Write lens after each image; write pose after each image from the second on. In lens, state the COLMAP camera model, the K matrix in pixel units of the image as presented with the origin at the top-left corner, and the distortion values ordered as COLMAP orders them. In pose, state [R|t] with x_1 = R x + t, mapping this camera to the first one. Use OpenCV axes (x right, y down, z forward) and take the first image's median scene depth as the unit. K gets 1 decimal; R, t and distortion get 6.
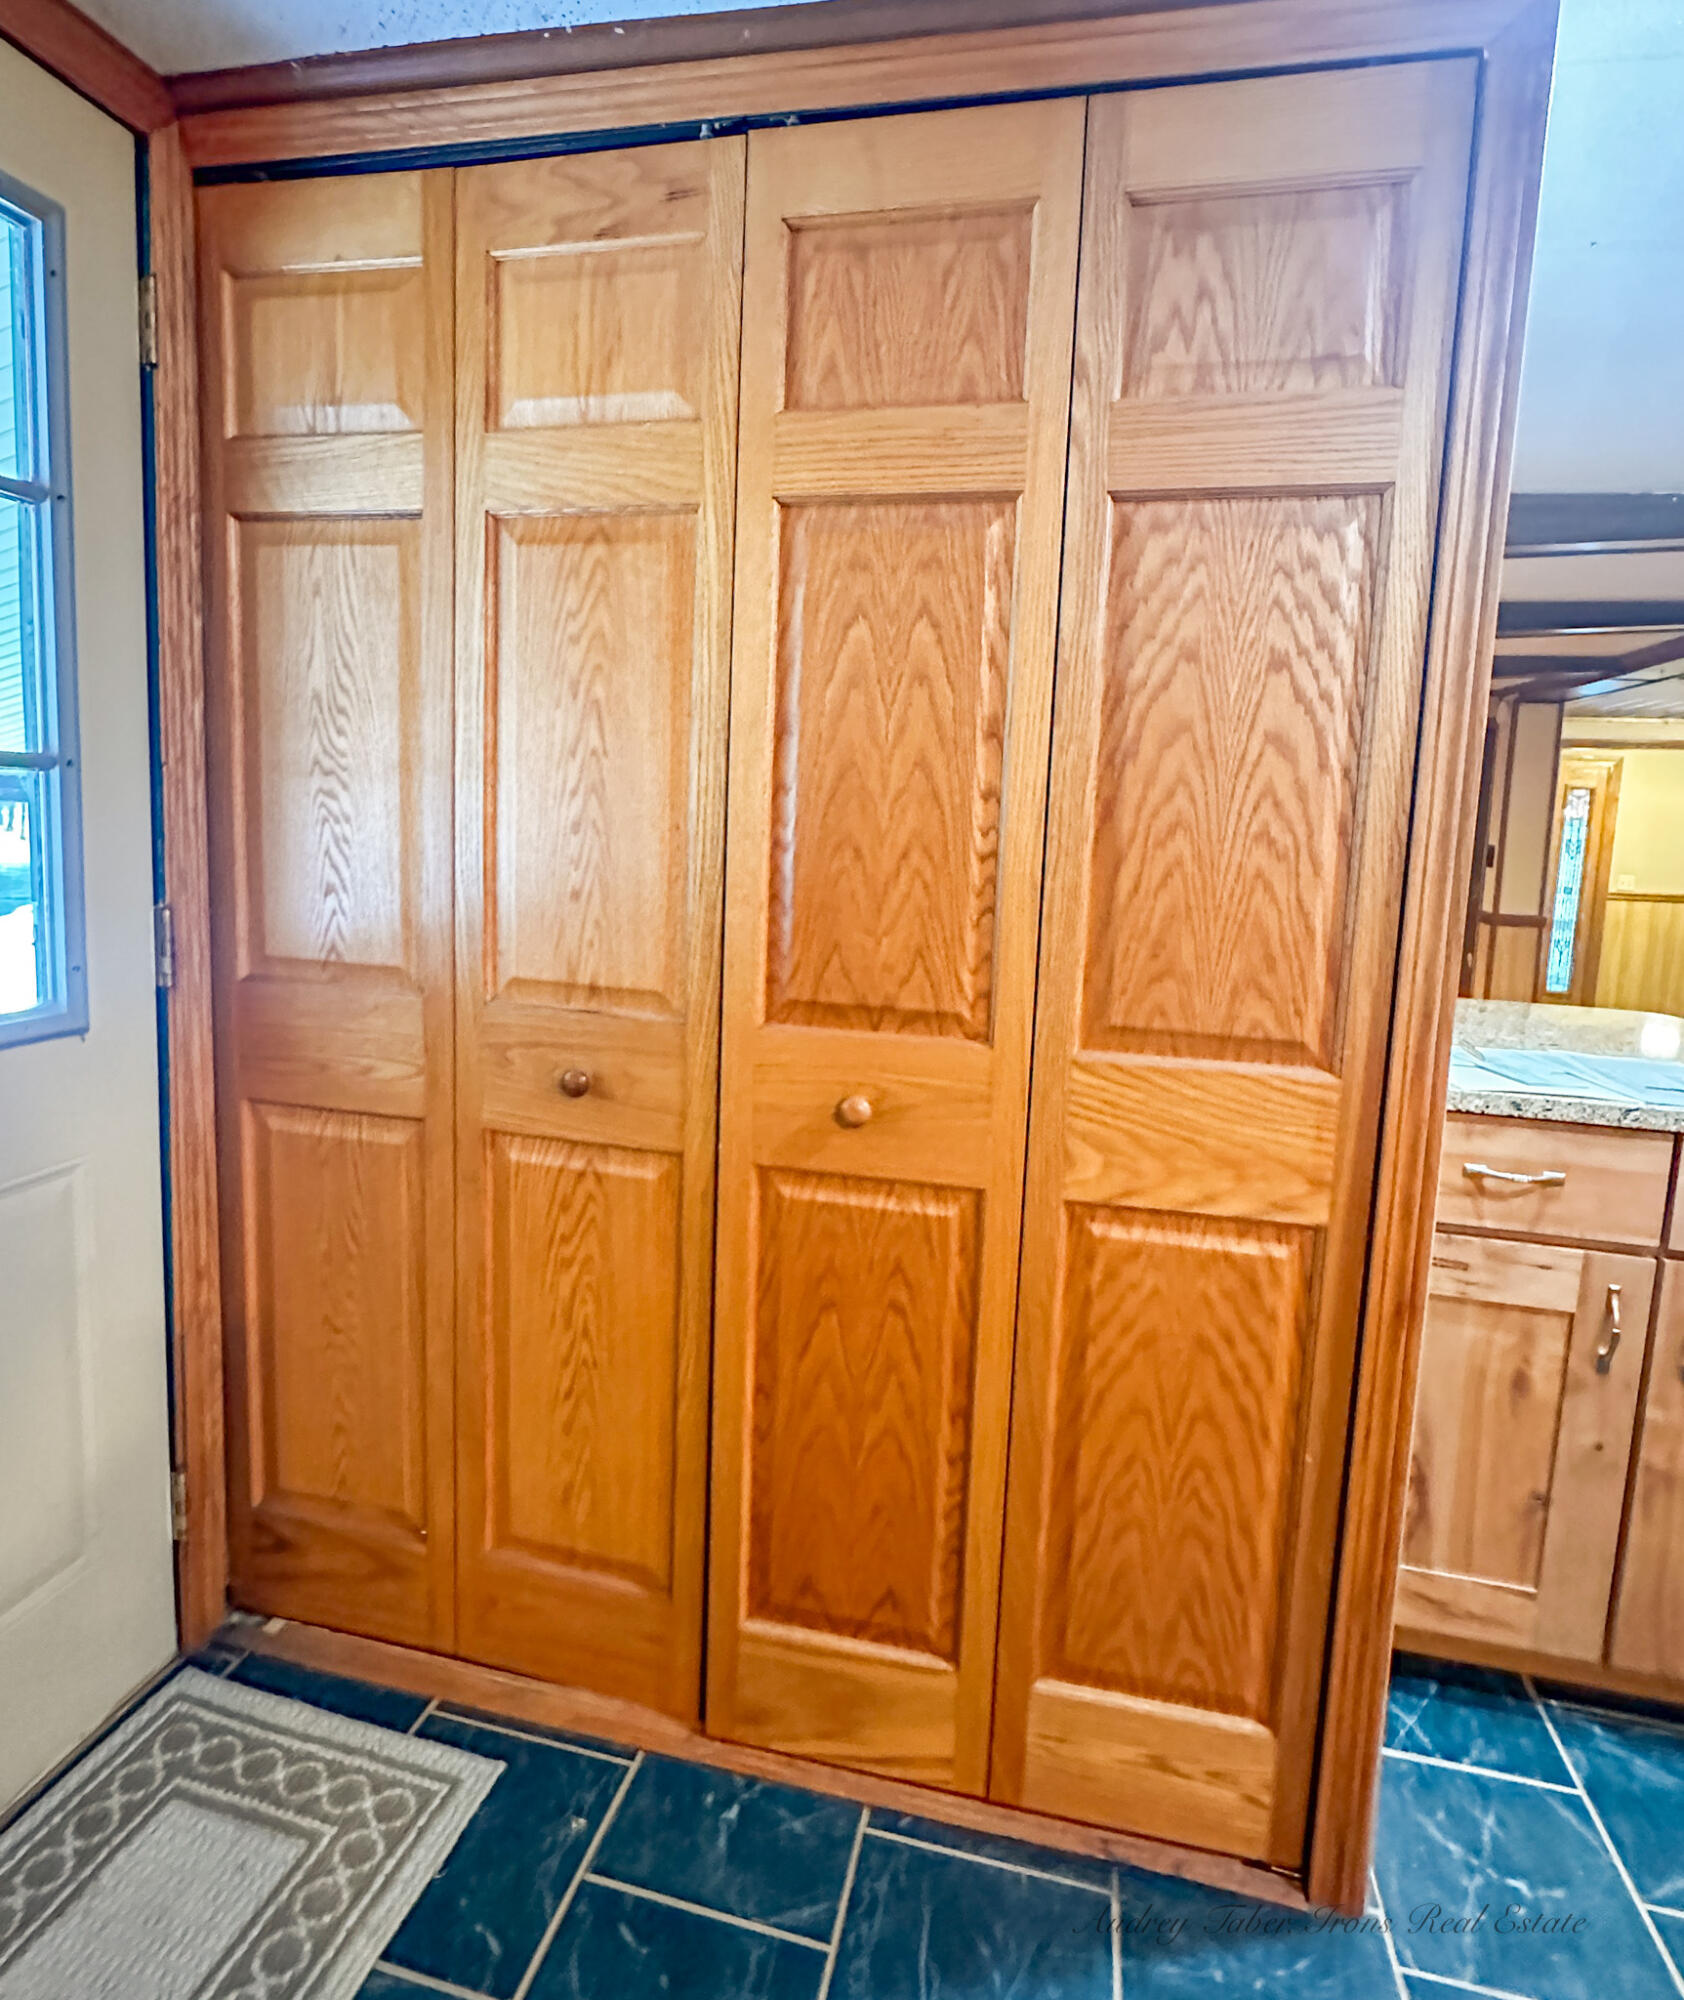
lens RADIAL K [[1060.3, 0, 838.9], [0, 1060.3, 926.3], [0, 0, 1]] dist [-0.004163, 0.001477]
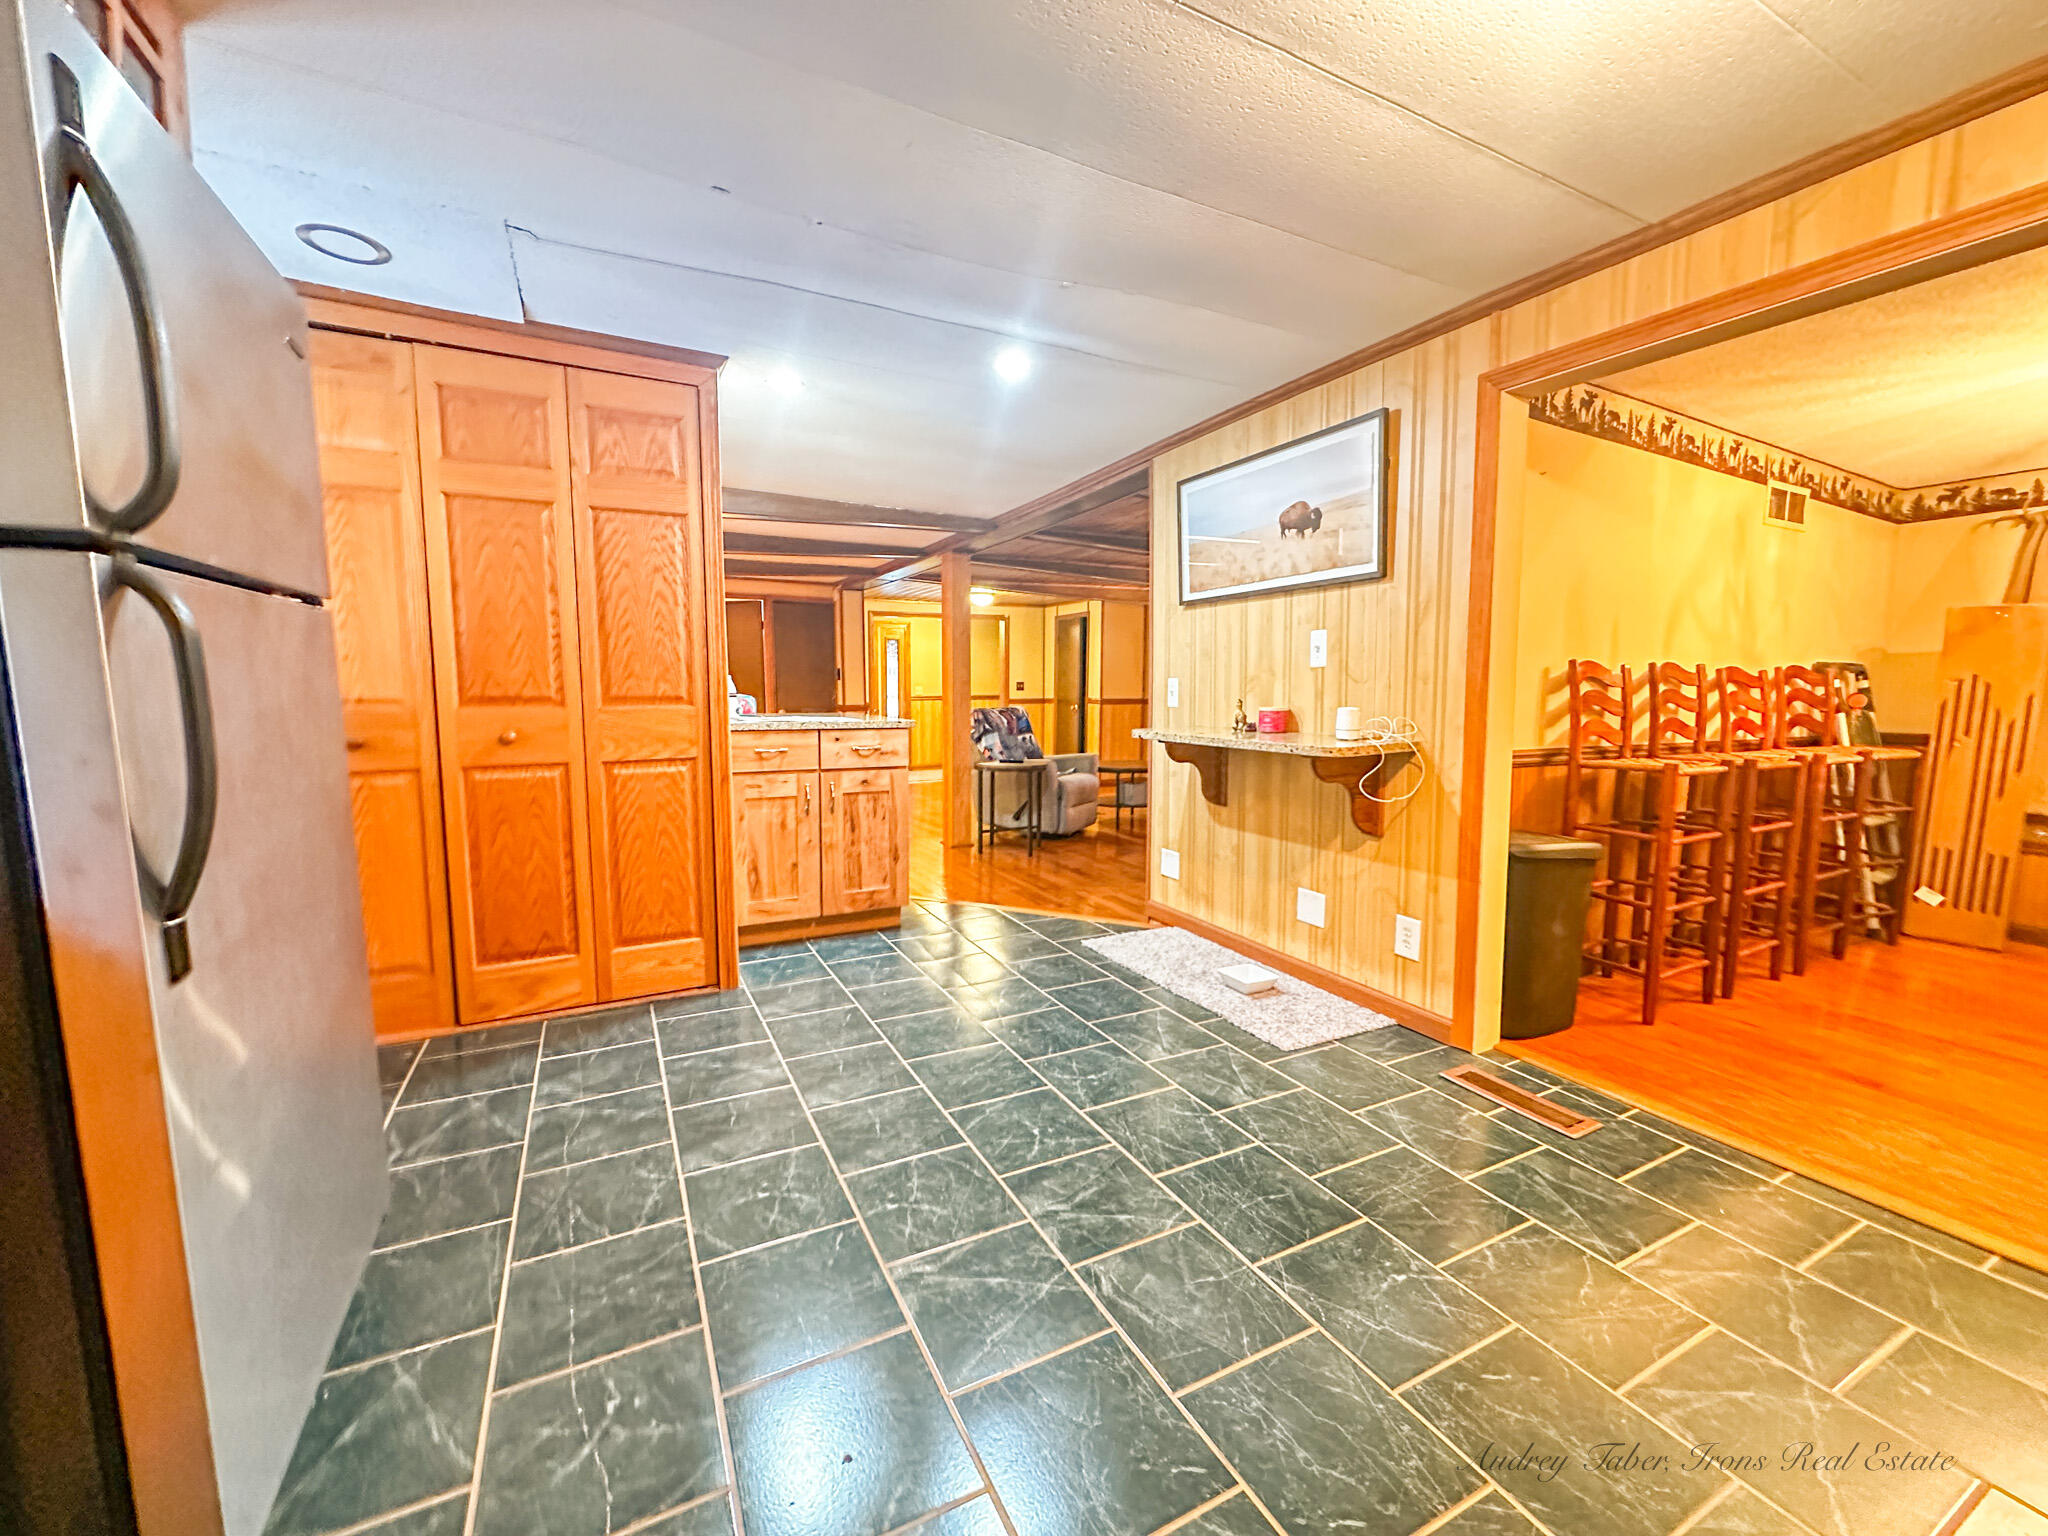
lens RADIAL K [[819.2, 0, 1019.4], [0, 819.2, 765.3], [0, 0, 1]] dist [-0.004449, 0.000922]
pose [[0.760157, -0.102718, 0.641569, -0.301206], [0.096897, 0.994304, 0.044385, 0.257787], [-0.642474, 0.028427, 0.765780, -1.217583]]
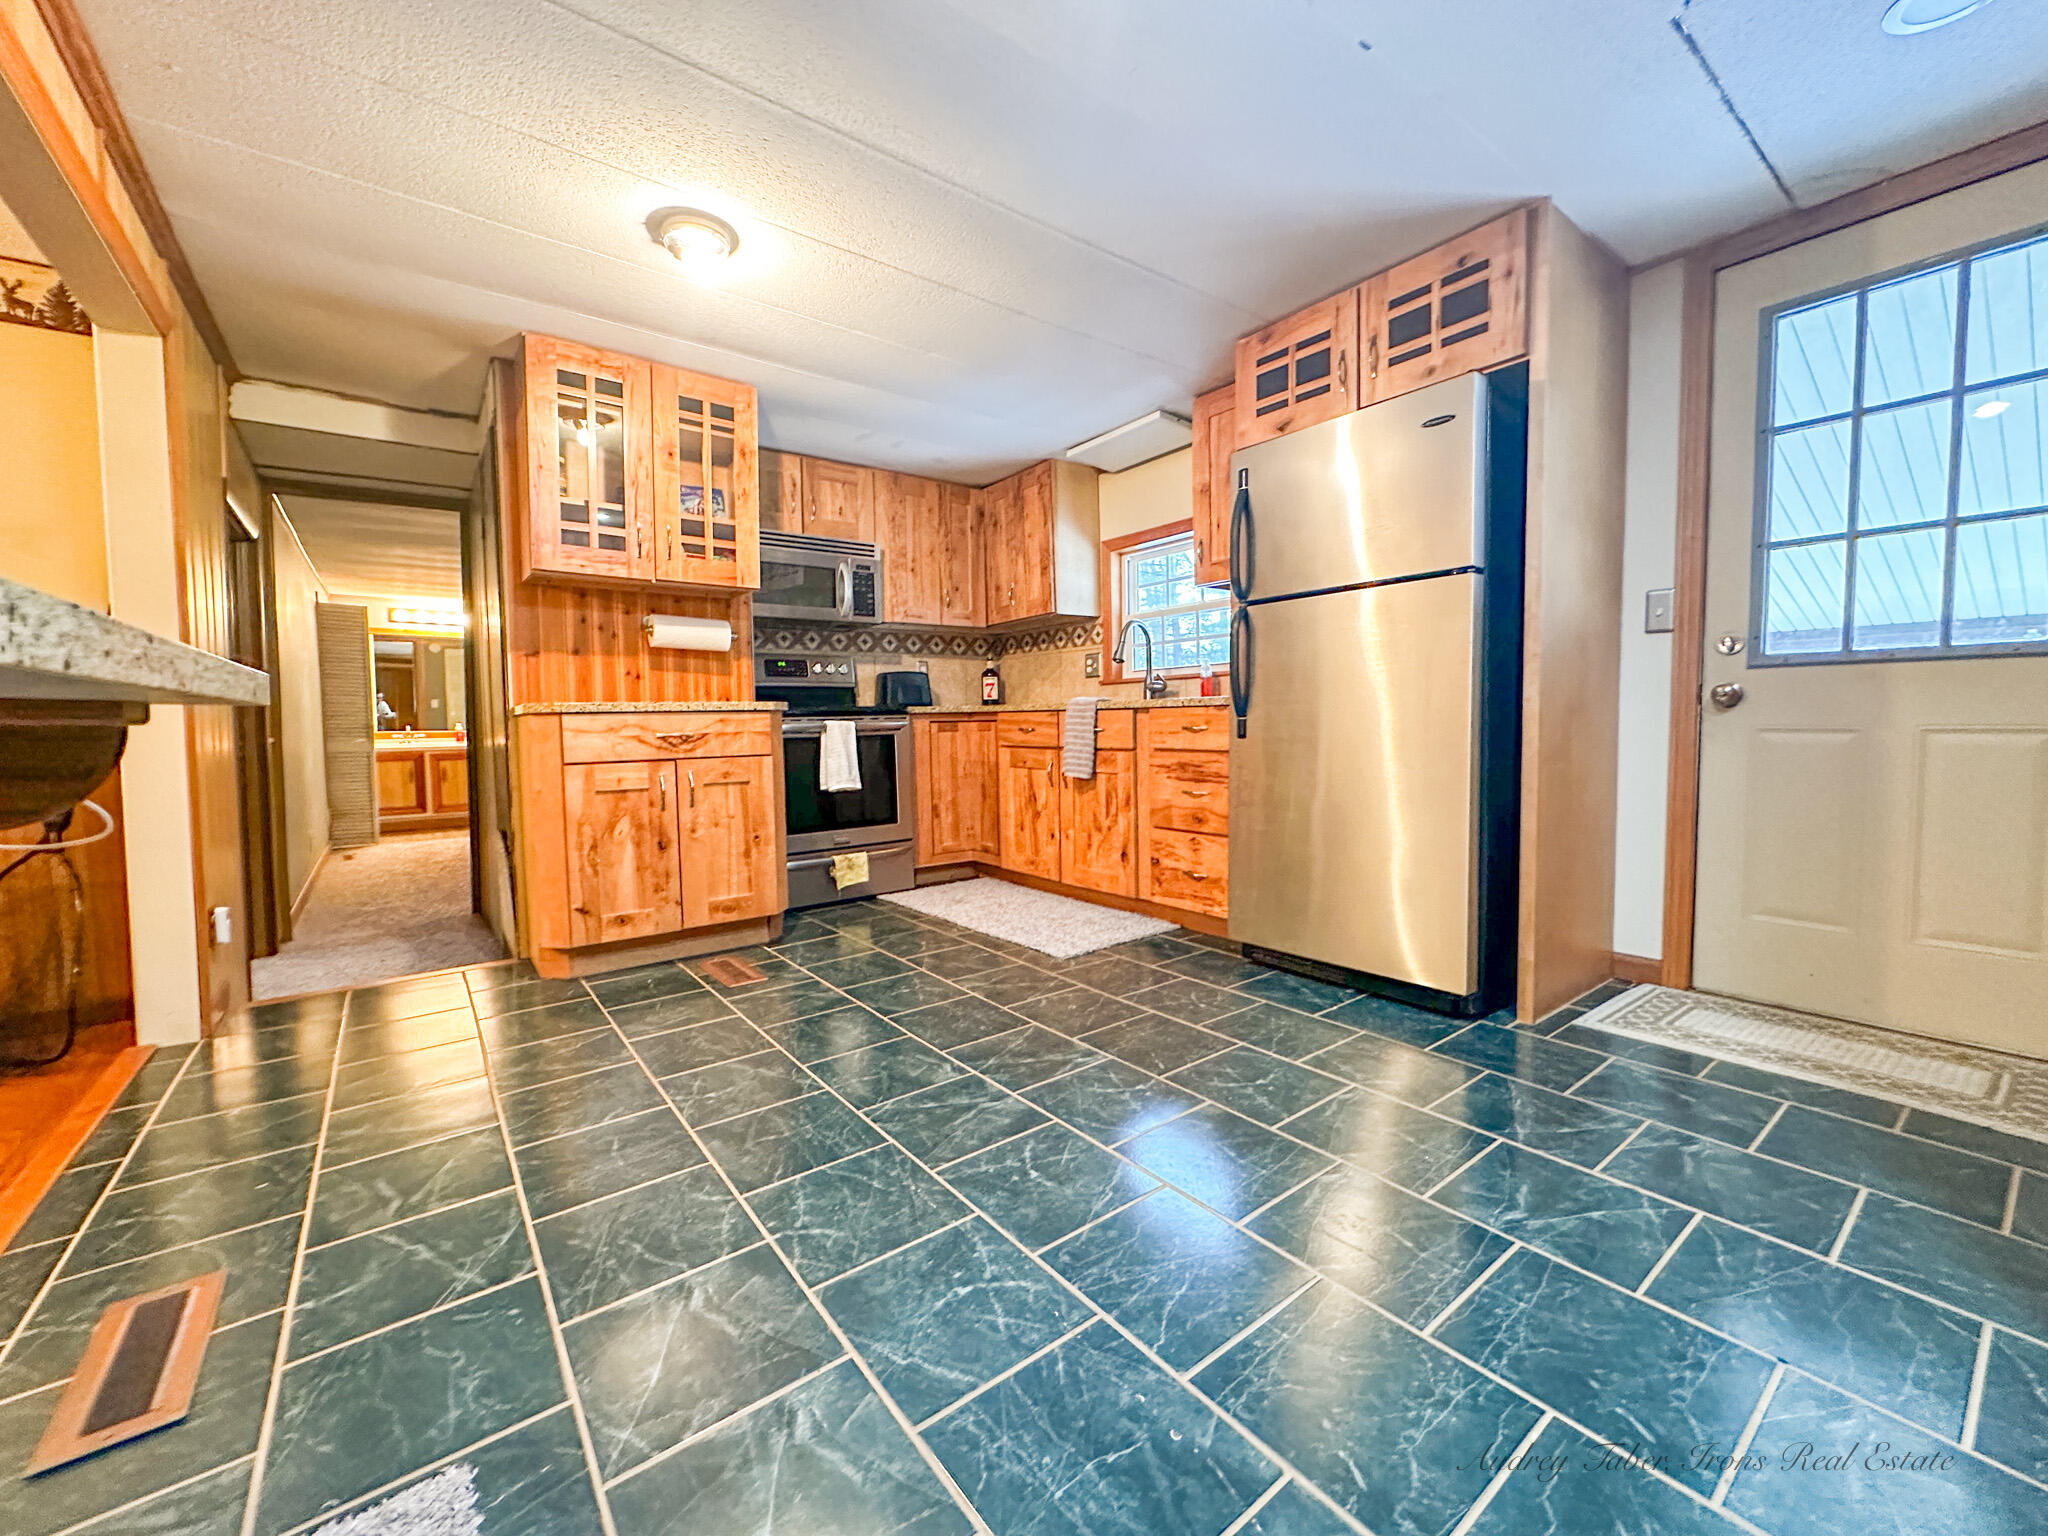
lens RADIAL K [[819.2, 0, 1026.9], [0, 819.2, 764.2], [0, 0, 1]] dist [-0.004449, 0.000922]
pose [[-0.630848, 0.010836, -0.775831, 1.452112], [-0.093758, 0.991511, 0.090085, 0.318662], [0.770221, 0.129570, -0.624477, 0.512216]]
